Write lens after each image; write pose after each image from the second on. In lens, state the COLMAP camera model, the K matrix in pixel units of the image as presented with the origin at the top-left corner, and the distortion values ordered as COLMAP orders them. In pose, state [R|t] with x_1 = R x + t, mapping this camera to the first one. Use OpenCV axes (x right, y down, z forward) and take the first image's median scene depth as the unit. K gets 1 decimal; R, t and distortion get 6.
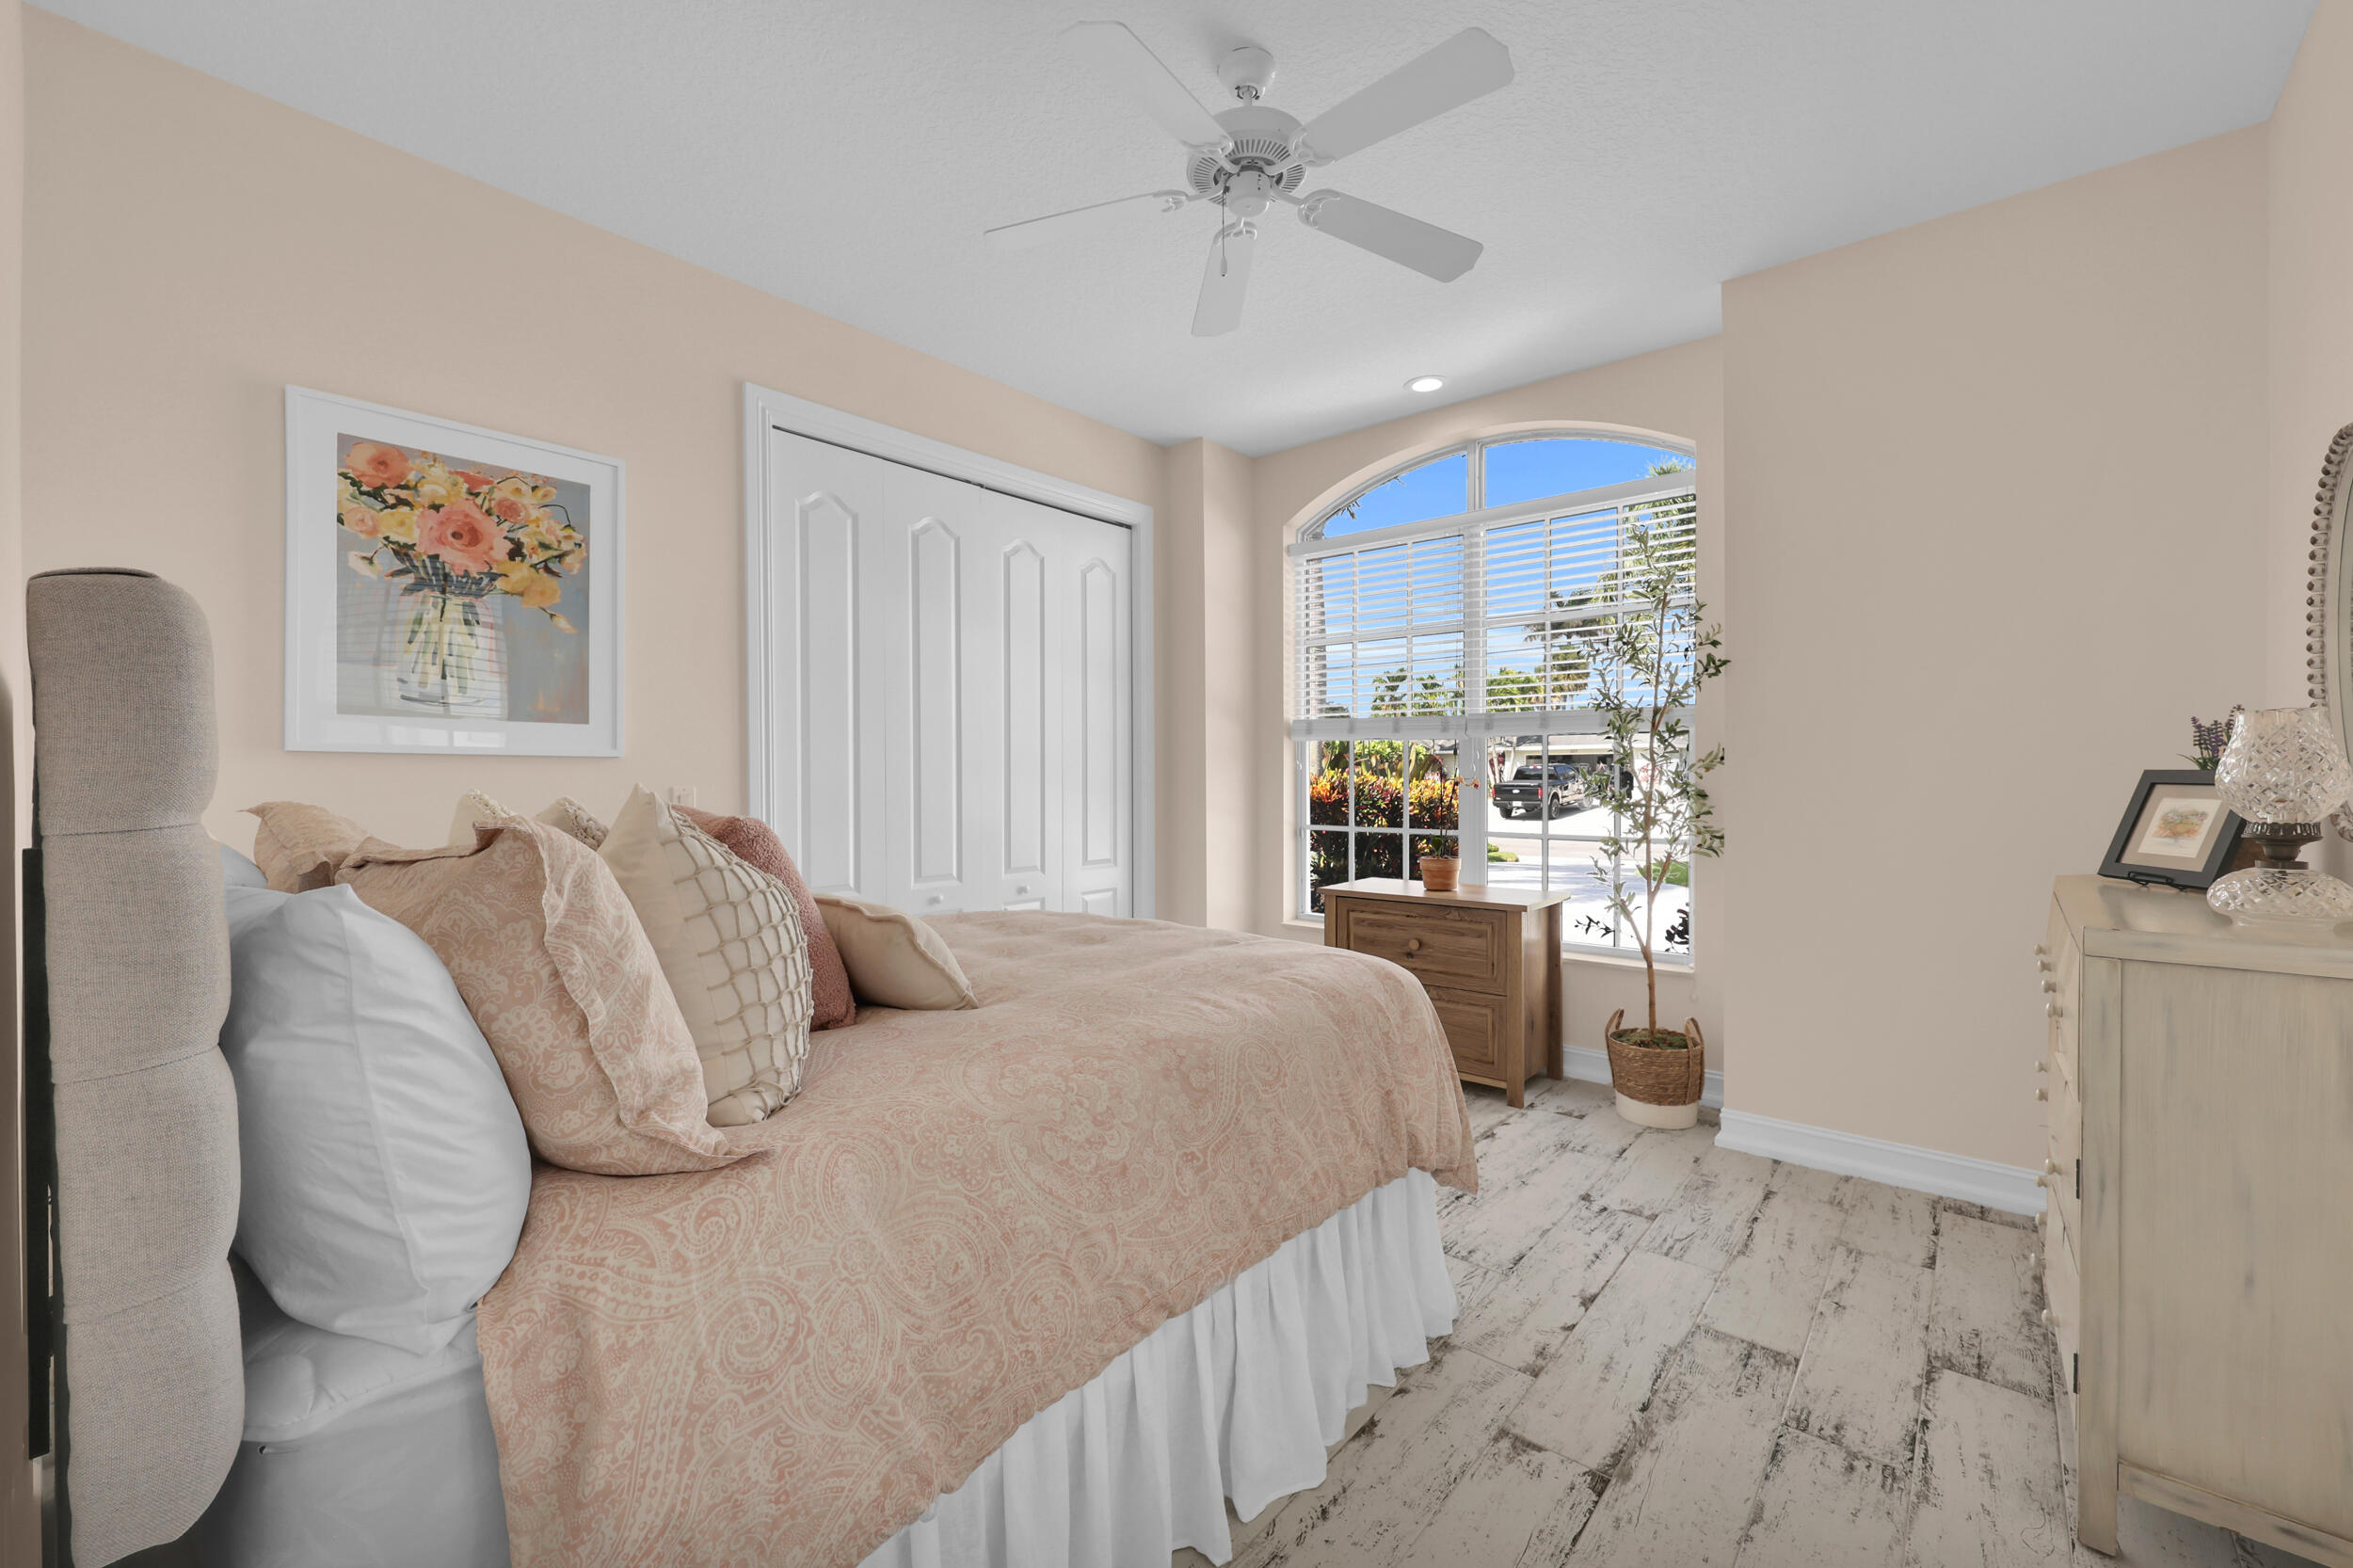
lens RADIAL K [[980.5, 0, 1178.9], [0, 980.5, 777.5], [0, 0, 1]] dist [-0.002654, -0.000460]
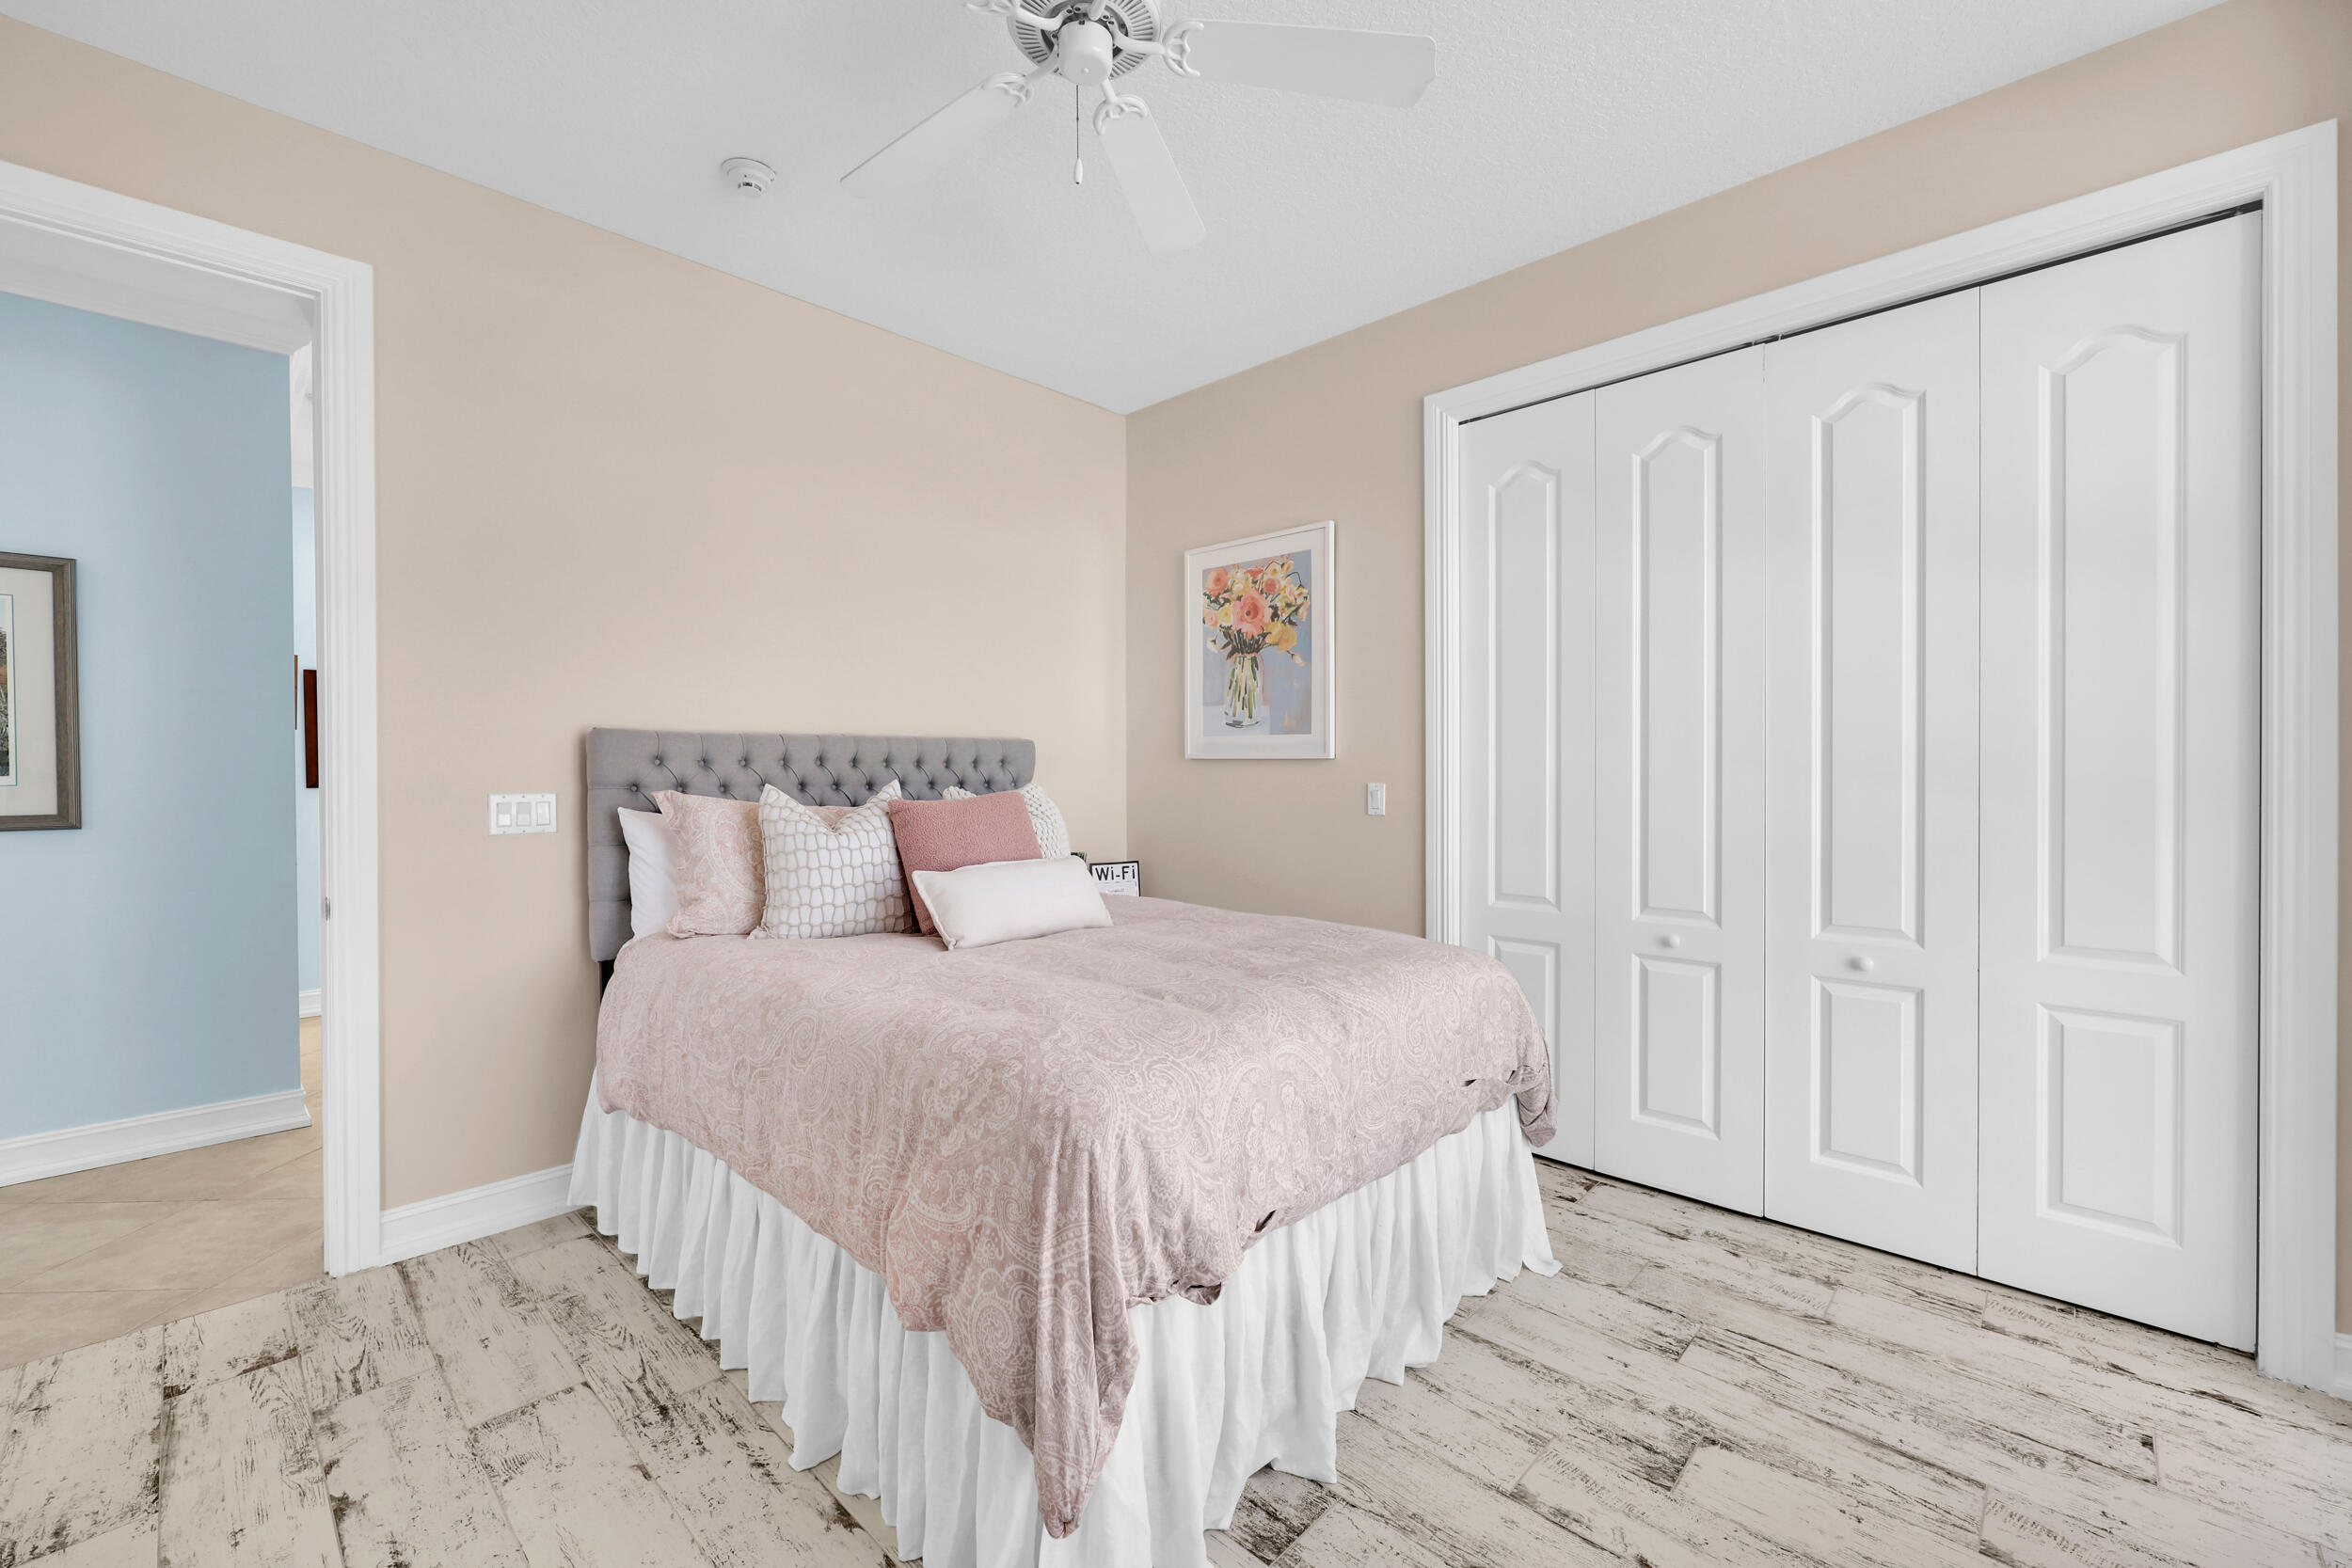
lens RADIAL K [[980.0, 0, 1180.3], [0, 980.0, 781.6], [0, 0, 1]] dist [-0.002654, -0.000460]
pose [[-0.081625, 0.016738, -0.996523, 0.762446], [0.001578, 0.999860, 0.016665, -0.014260], [0.996662, -0.000212, -0.081640, 1.006527]]
